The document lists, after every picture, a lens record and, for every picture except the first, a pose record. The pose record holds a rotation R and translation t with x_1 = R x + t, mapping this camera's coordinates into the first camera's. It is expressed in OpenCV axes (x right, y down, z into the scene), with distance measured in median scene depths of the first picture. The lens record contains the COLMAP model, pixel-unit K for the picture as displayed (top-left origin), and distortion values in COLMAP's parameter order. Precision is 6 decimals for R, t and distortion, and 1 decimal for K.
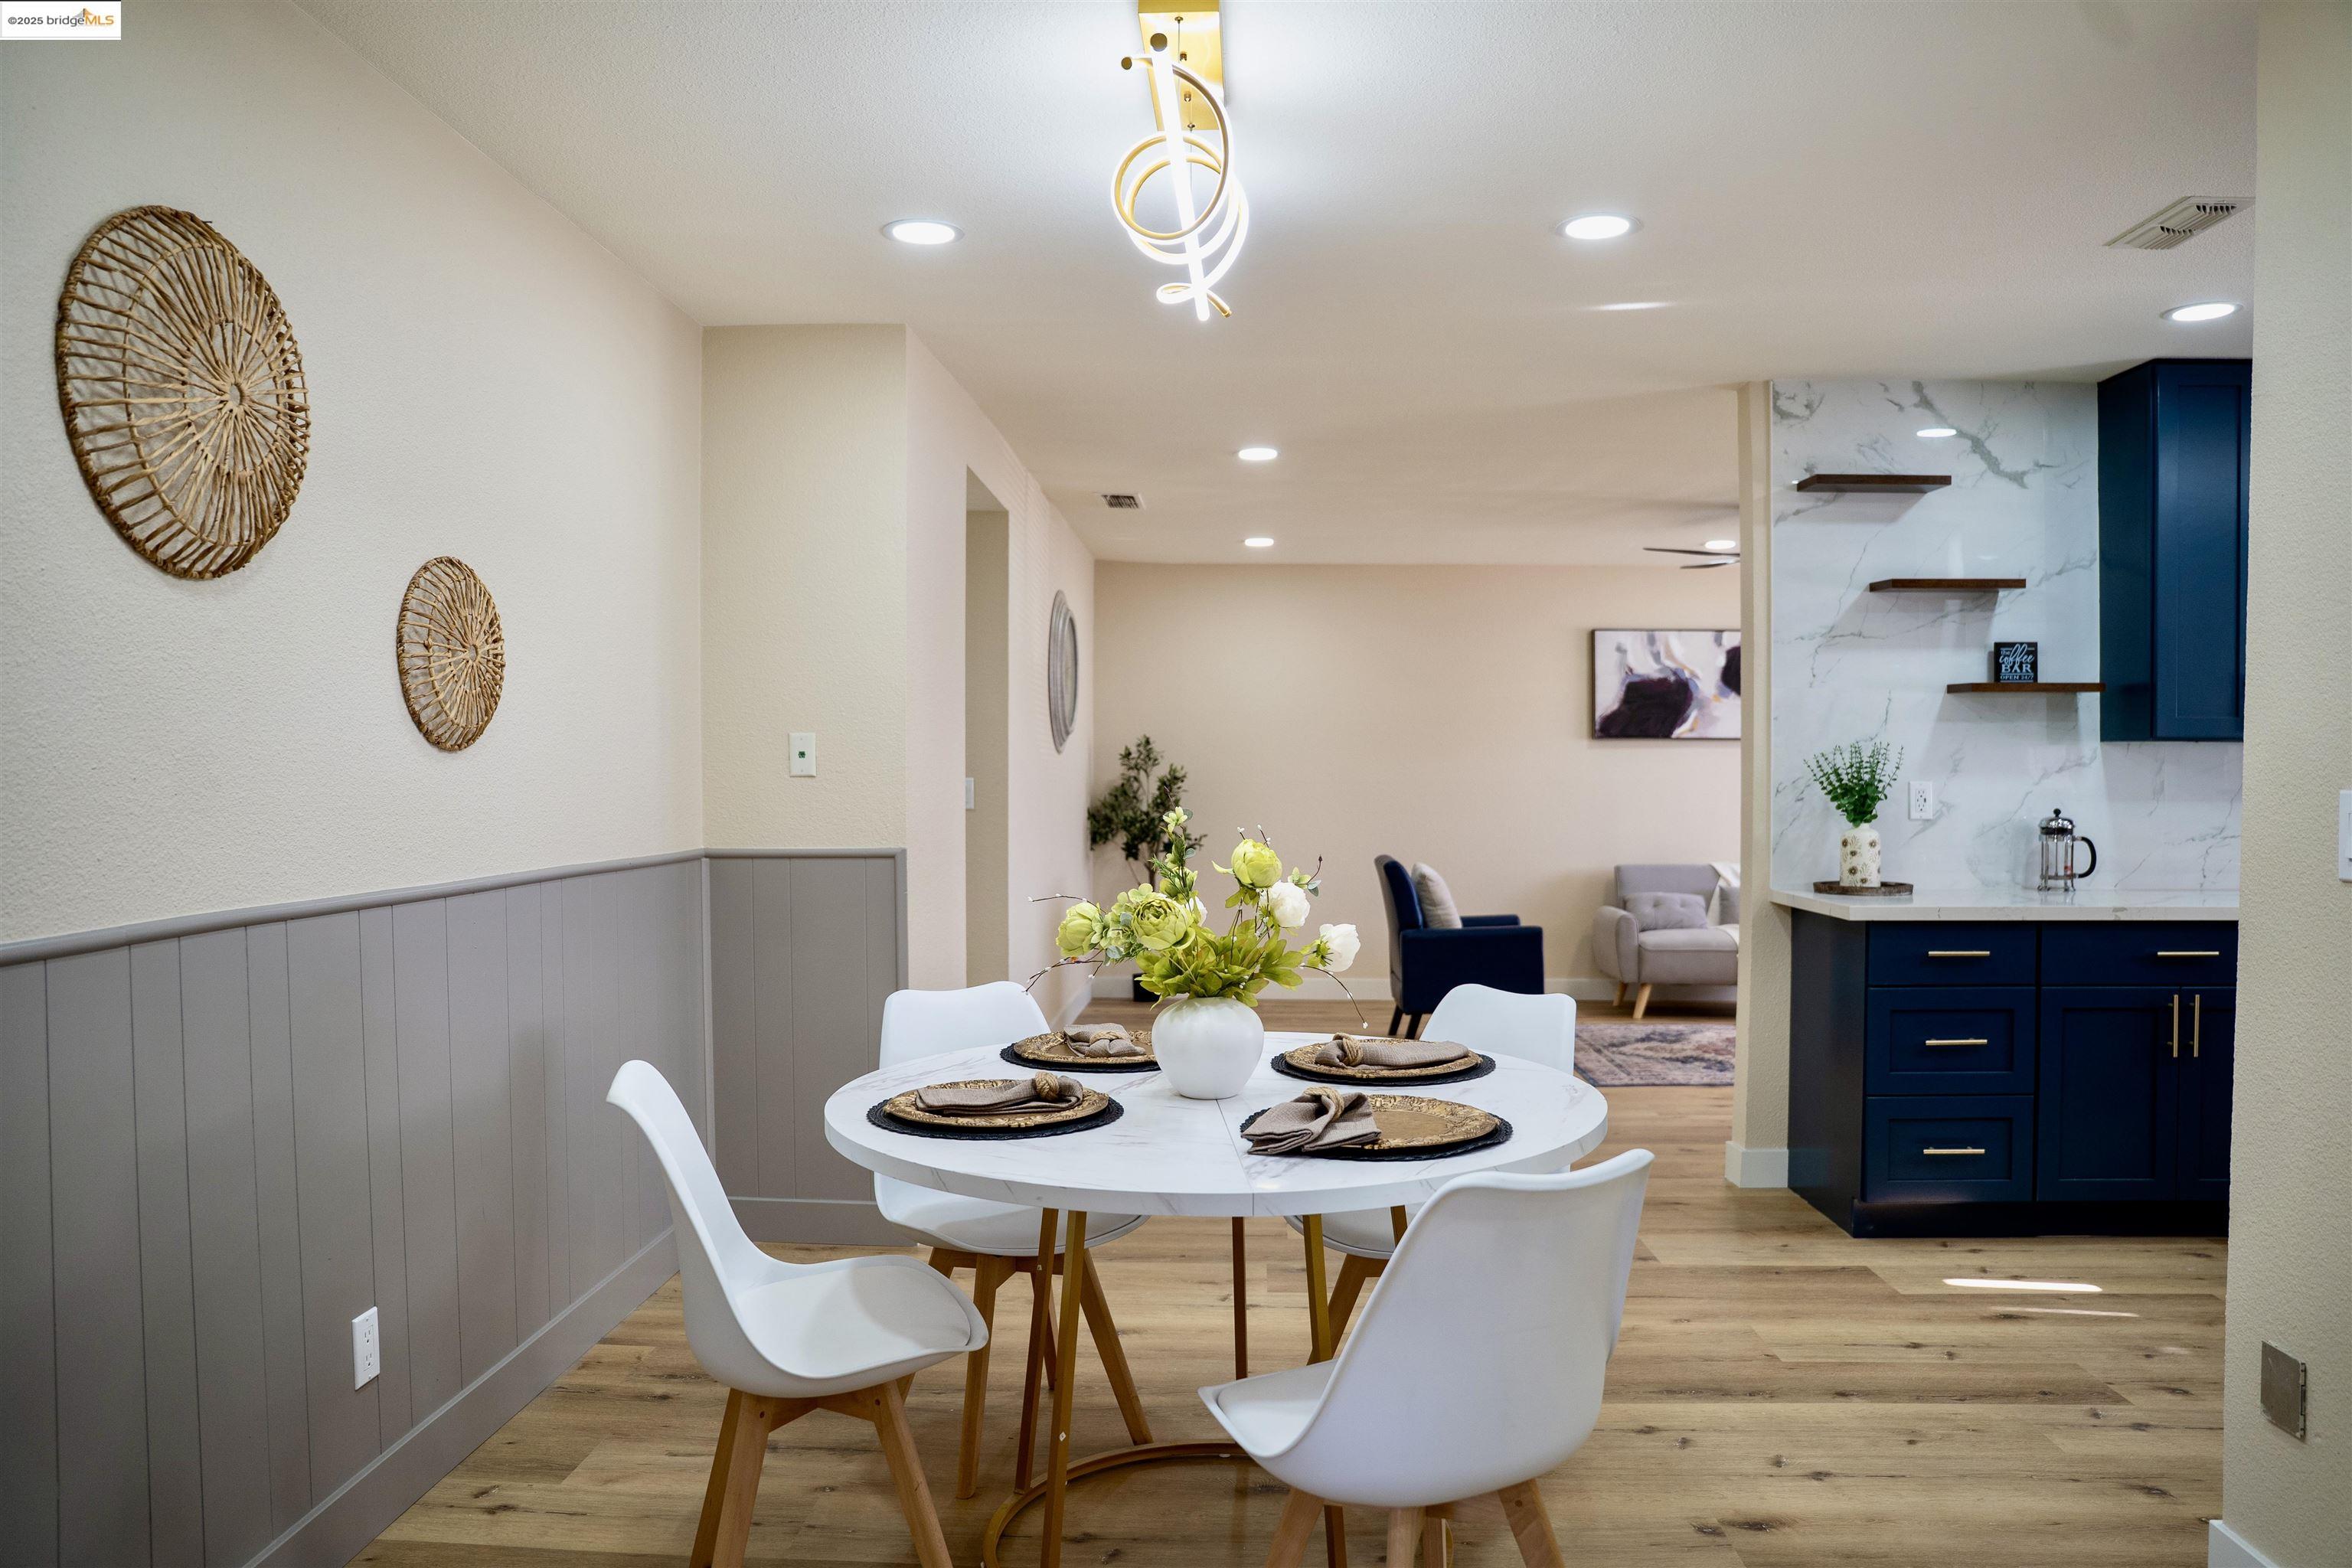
lens RADIAL K [[1630.2, 0, 1172.0], [0, 1630.2, 794.4], [0, 0, 1]] dist [-0.156570, 0.128862]
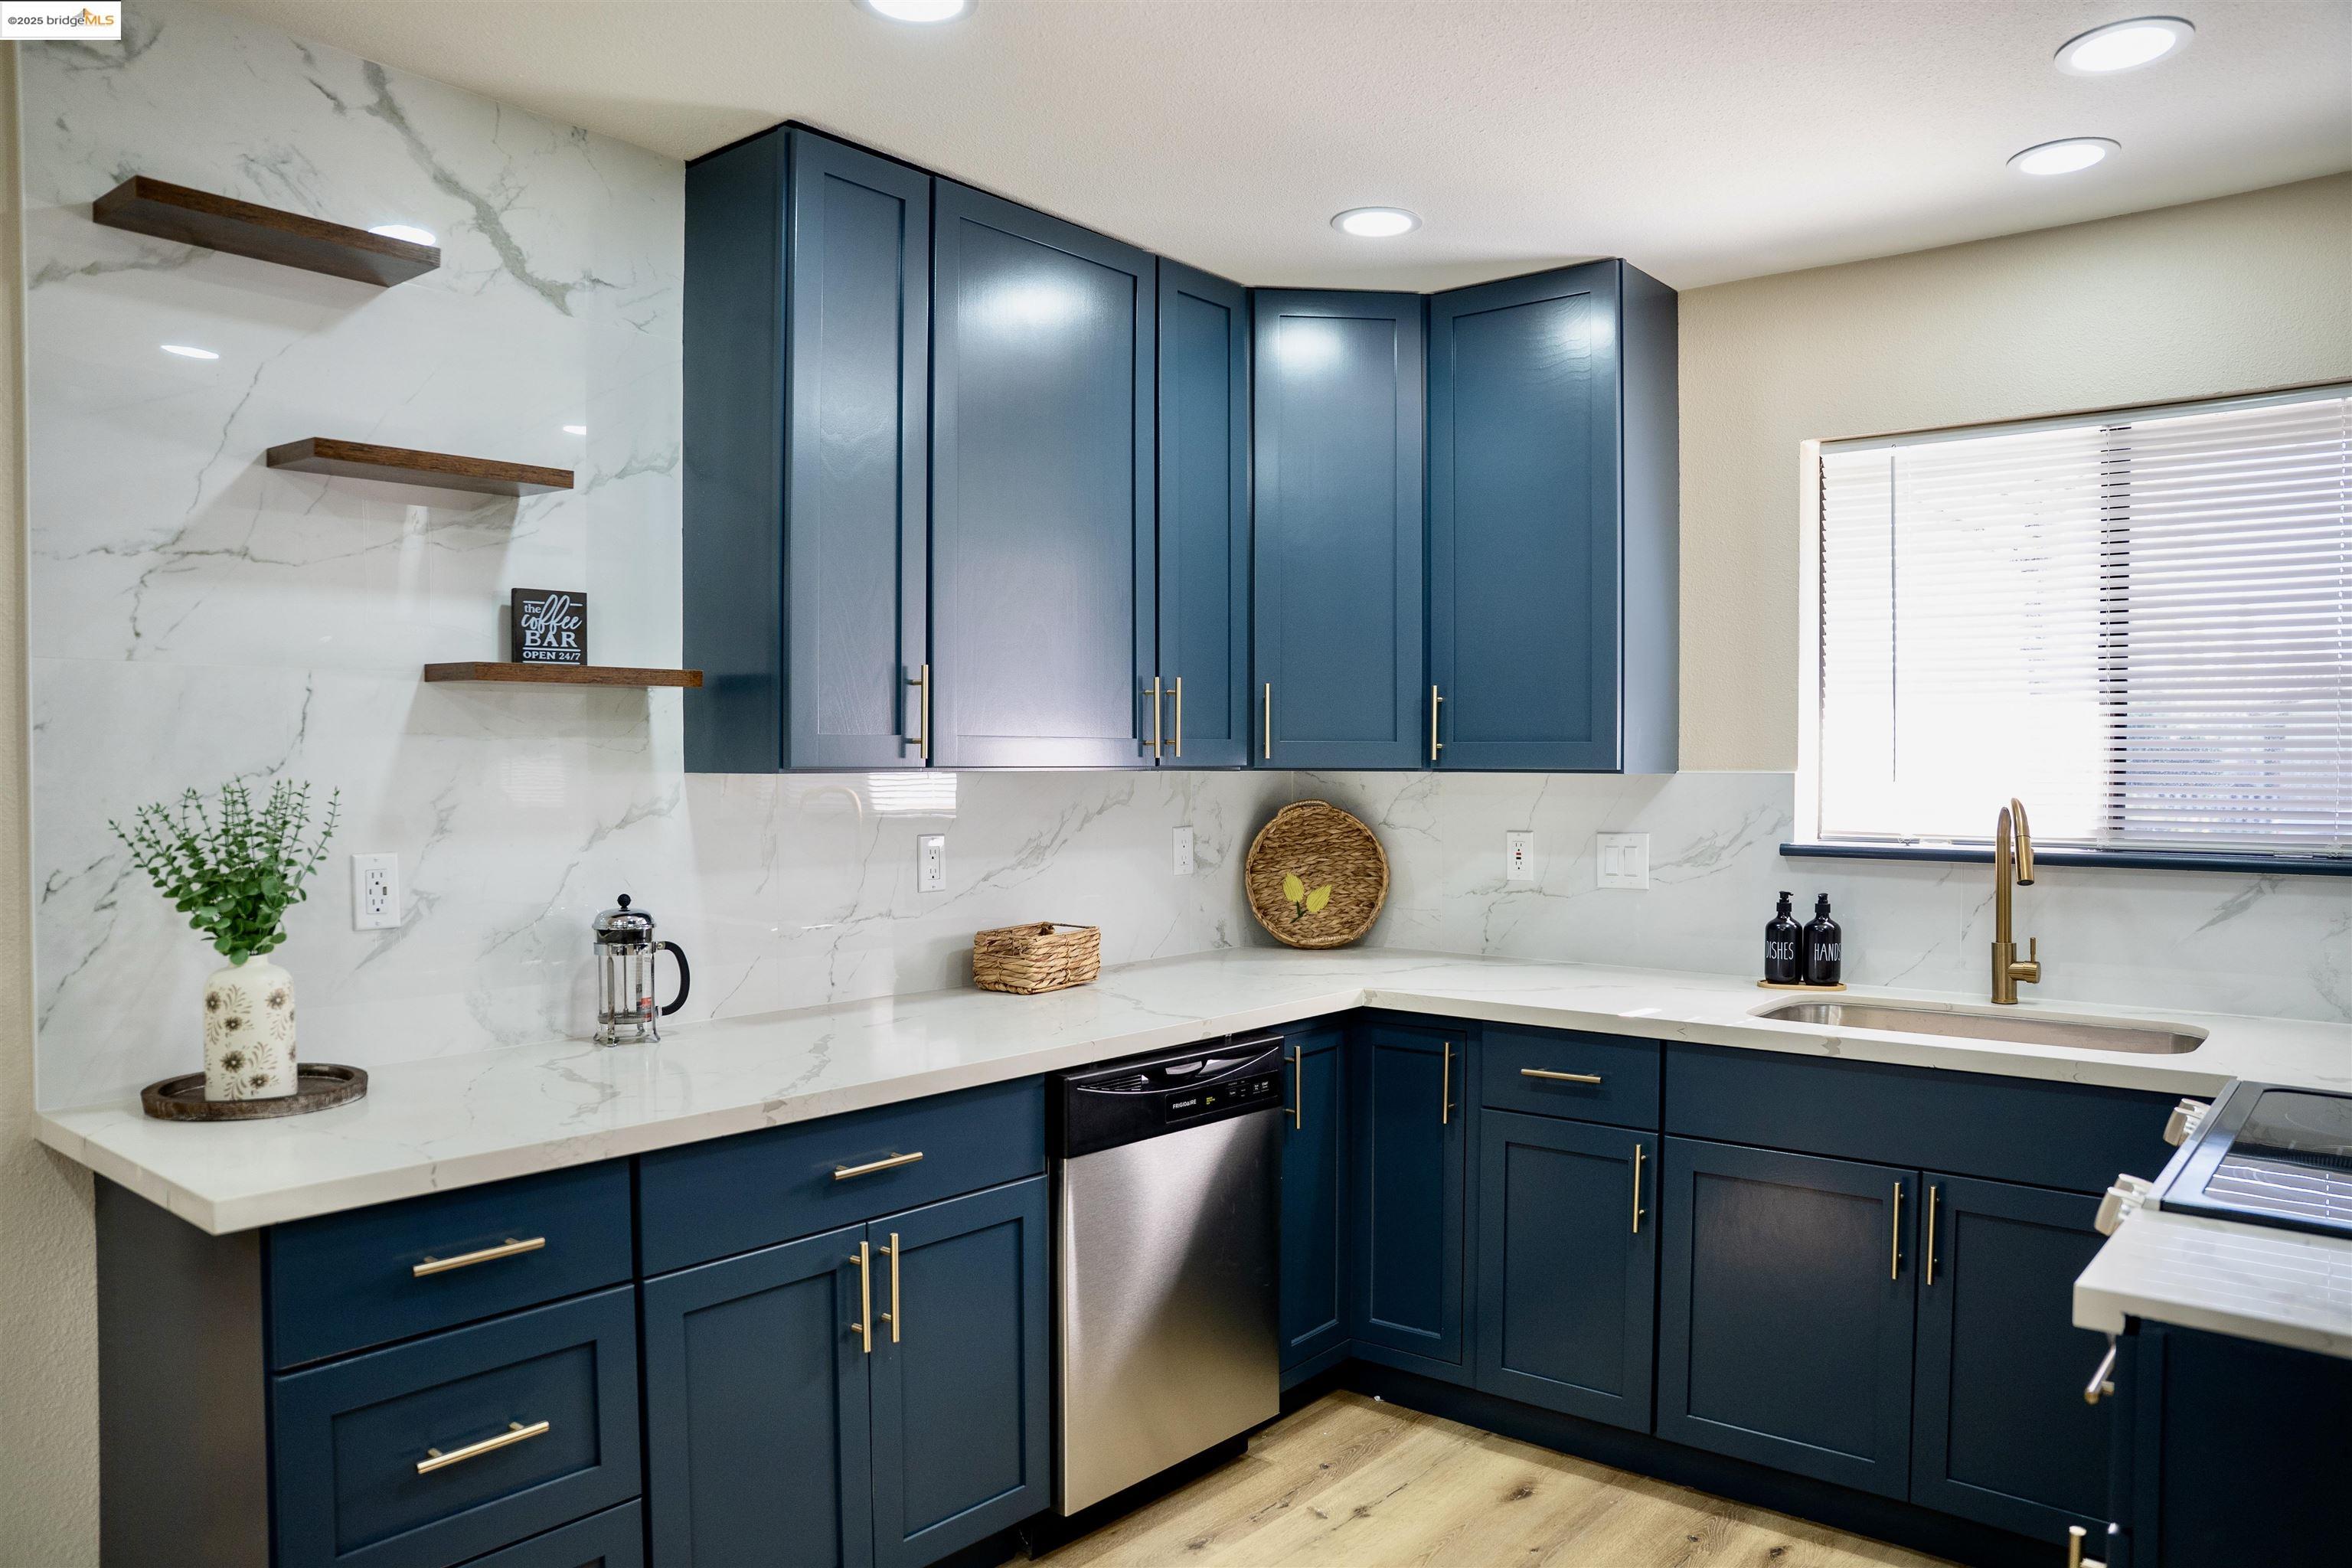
lens RADIAL K [[1630.2, 0, 1172.0], [0, 1630.2, 794.4], [0, 0, 1]] dist [-0.156570, 0.128862]
pose [[0.607232, -0.016932, 0.794344, 0.230458], [0.014482, 0.999843, 0.010242, -0.029262], [-0.794392, 0.005285, 0.607382, 0.498632]]
